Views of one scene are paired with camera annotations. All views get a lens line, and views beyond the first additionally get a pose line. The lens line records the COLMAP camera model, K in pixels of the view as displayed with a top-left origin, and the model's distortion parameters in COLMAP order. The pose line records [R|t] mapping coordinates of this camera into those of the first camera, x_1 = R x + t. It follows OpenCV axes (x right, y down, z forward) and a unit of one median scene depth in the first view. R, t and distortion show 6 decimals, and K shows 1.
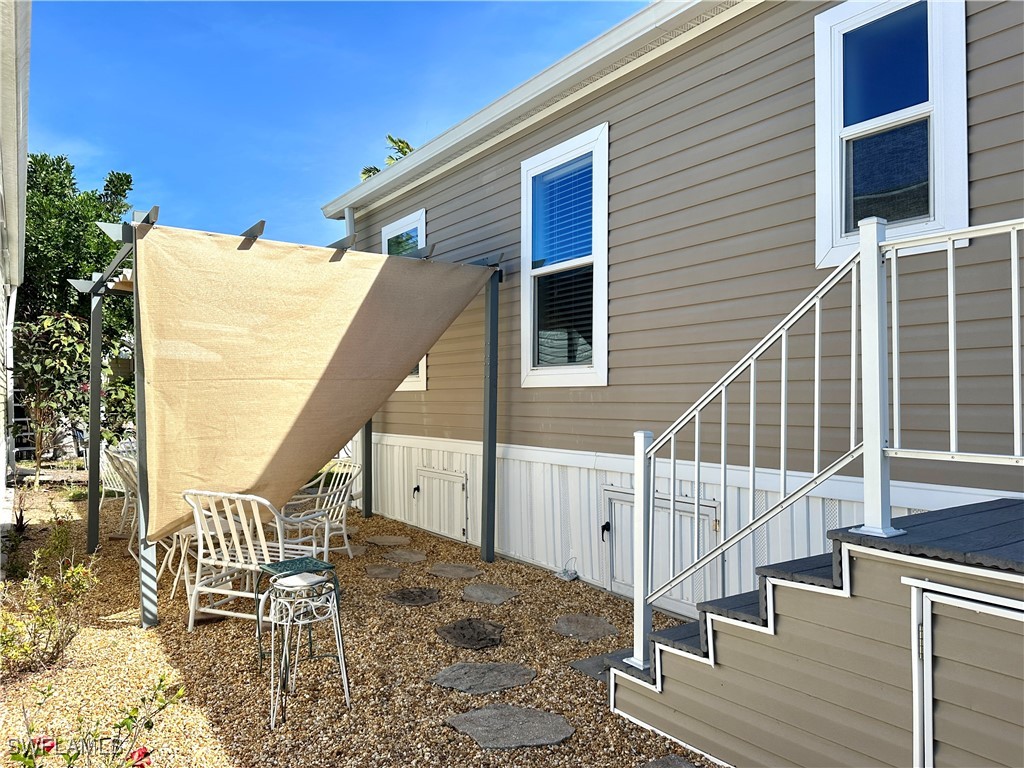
lens RADIAL K [[729.6, 0, 506.9], [0, 729.6, 382.6], [0, 0, 1]] dist [0.131449, -0.205741]
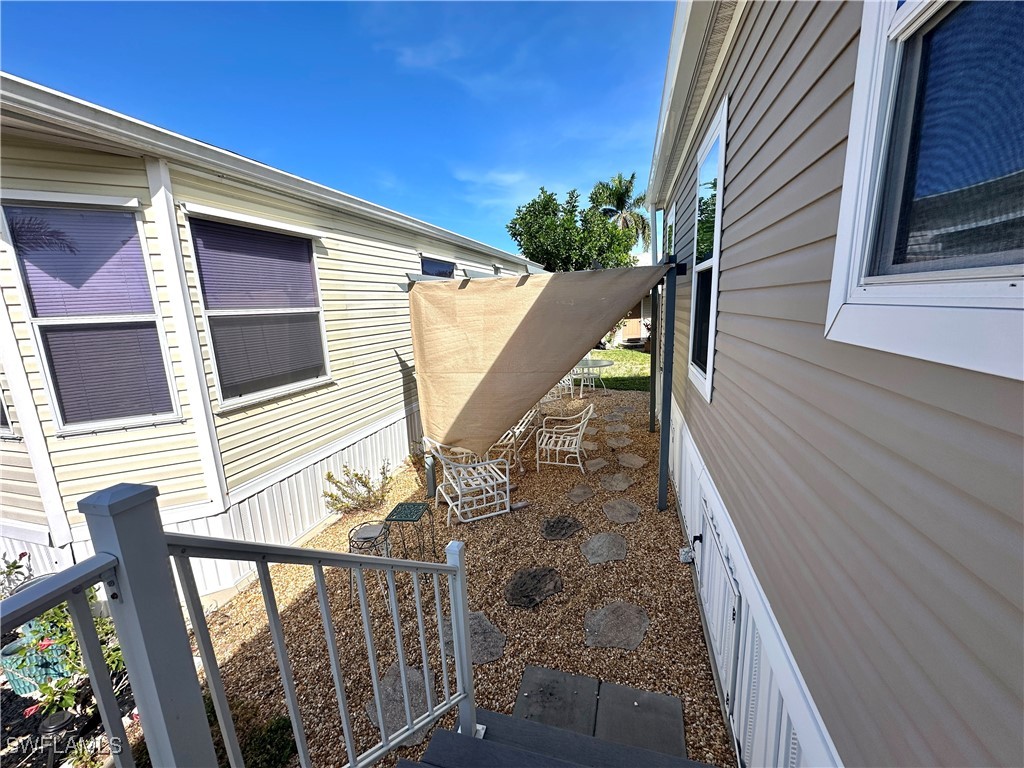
lens RADIAL K [[414.5, 0, 507.6], [0, 414.5, 384.7], [0, 0, 1]] dist [0.000092, 0.000665]
pose [[0.636681, 0.123709, -0.761140, 0.381035], [0.057207, 0.976751, 0.206605, -0.147731], [0.769003, -0.175083, 0.614801, 0.478678]]
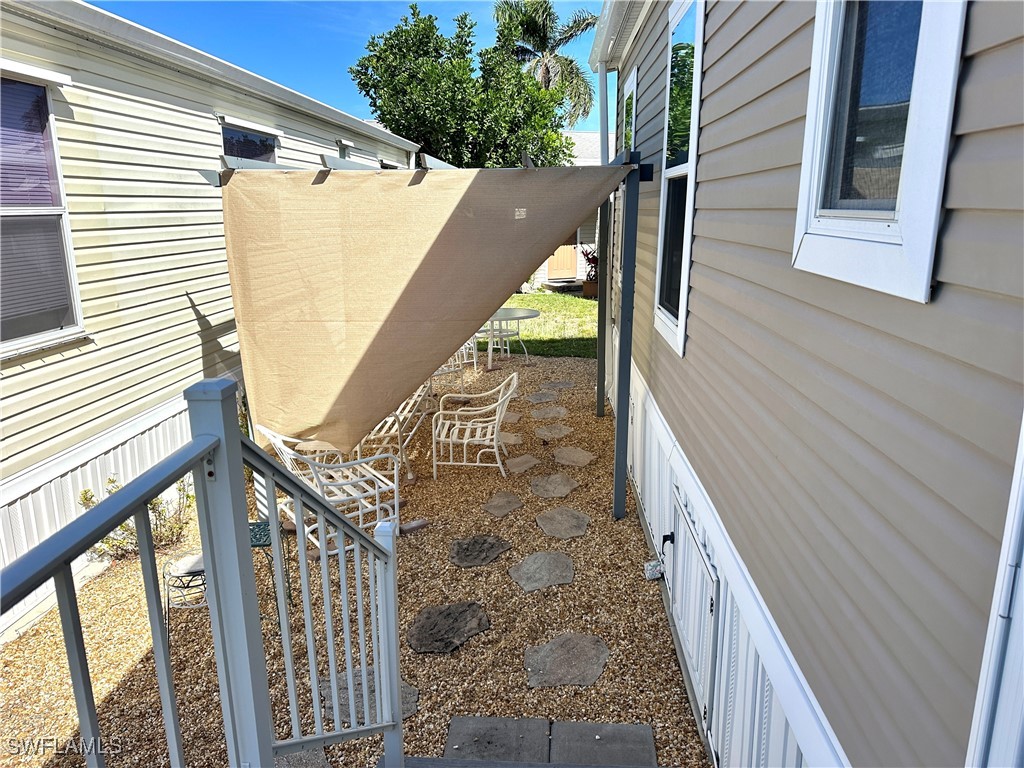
lens RADIAL K [[729.6, 0, 506.9], [0, 729.6, 382.6], [0, 0, 1]] dist [0.131449, -0.205741]
pose [[0.789135, 0.139700, -0.598122, 0.442893], [0.018630, 0.967899, 0.250646, -0.159099], [0.613938, -0.208937, 0.761200, 0.340931]]
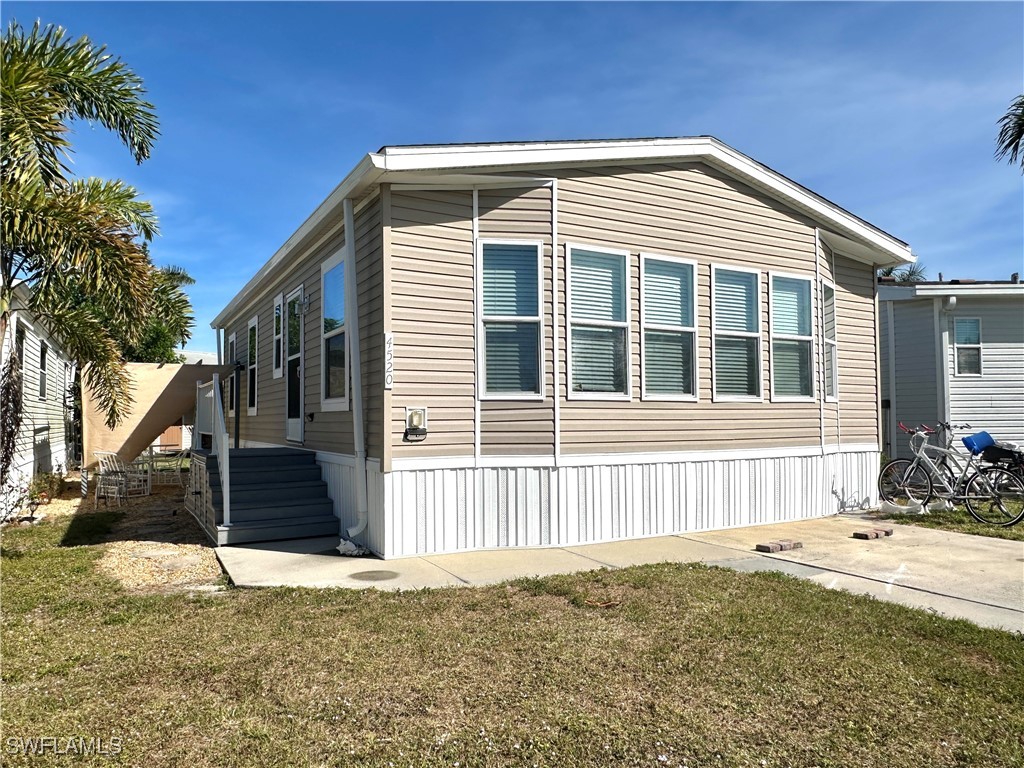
lens RADIAL K [[692.0, 0, 512.0], [0, 692.0, 384.0], [0, 0, 1]] dist [0.004937, 0.000469]
pose [[0.995642, -0.007636, -0.092944, 1.288773], [0.005638, 0.999748, -0.021739, -0.050565], [0.093086, 0.021121, 0.995434, -1.384823]]
